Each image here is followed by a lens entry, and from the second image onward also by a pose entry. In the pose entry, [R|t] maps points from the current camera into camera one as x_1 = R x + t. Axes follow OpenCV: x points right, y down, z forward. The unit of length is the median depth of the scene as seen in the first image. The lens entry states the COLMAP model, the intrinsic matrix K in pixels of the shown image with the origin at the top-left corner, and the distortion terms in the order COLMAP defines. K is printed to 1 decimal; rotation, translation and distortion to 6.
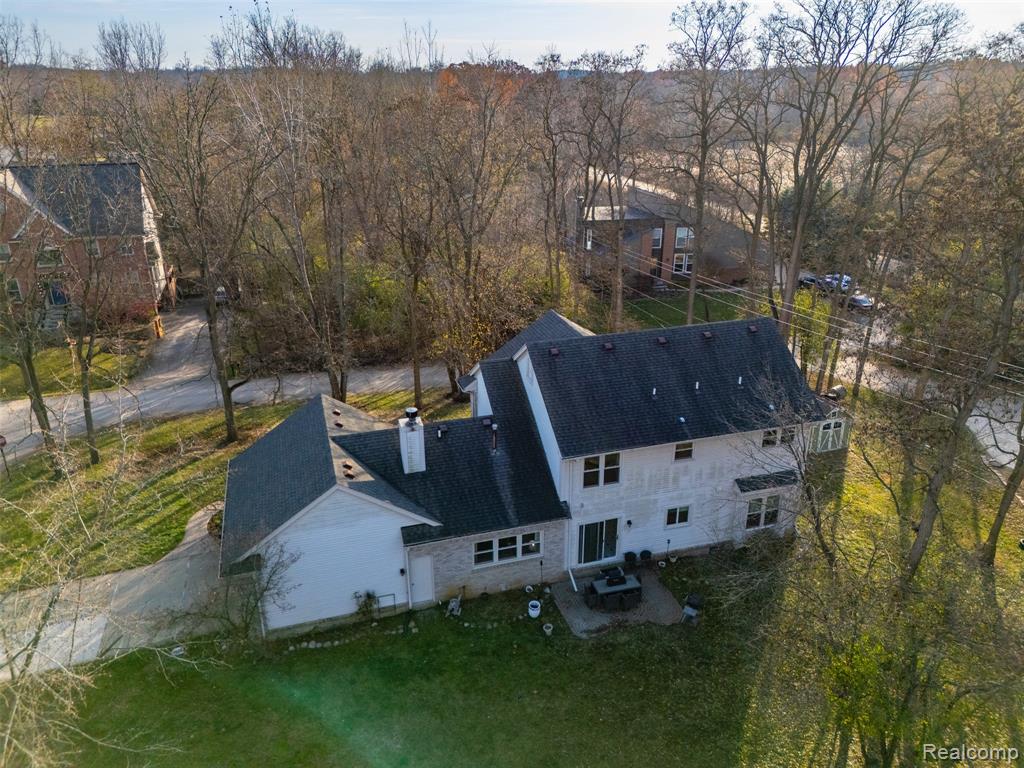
lens RADIAL K [[754.4, 0, 513.8], [0, 754.4, 385.1], [0, 0, 1]] dist [0.058275, -0.043128]
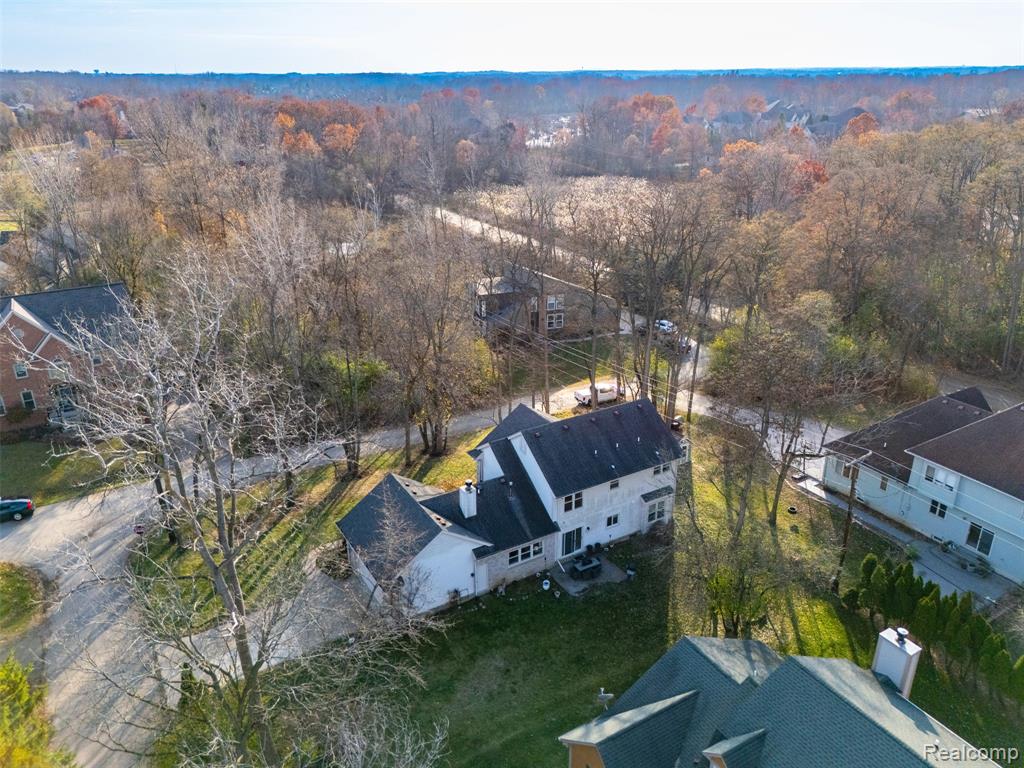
lens RADIAL K [[754.4, 0, 511.8], [0, 754.4, 379.8], [0, 0, 1]] dist [0.058275, -0.043128]
pose [[0.971006, -0.092262, 0.220534, -0.385007], [0.093087, 0.995636, 0.006670, -0.194206], [-0.220187, 0.014052, 0.975356, -0.690800]]
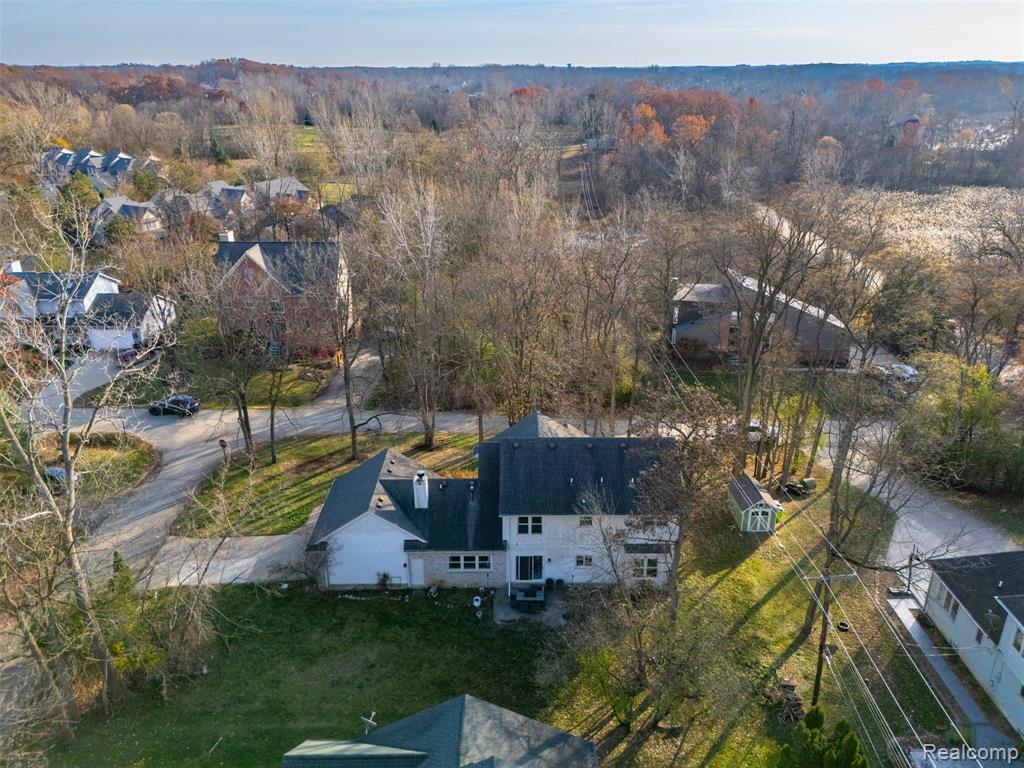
lens RADIAL K [[754.4, 0, 514.1], [0, 754.4, 383.9], [0, 0, 1]] dist [0.058275, -0.043128]
pose [[0.956913, 0.114600, -0.266806, 0.479446], [-0.112100, 0.993391, 0.024637, -0.222120], [0.267866, 0.006333, 0.963435, -0.564557]]
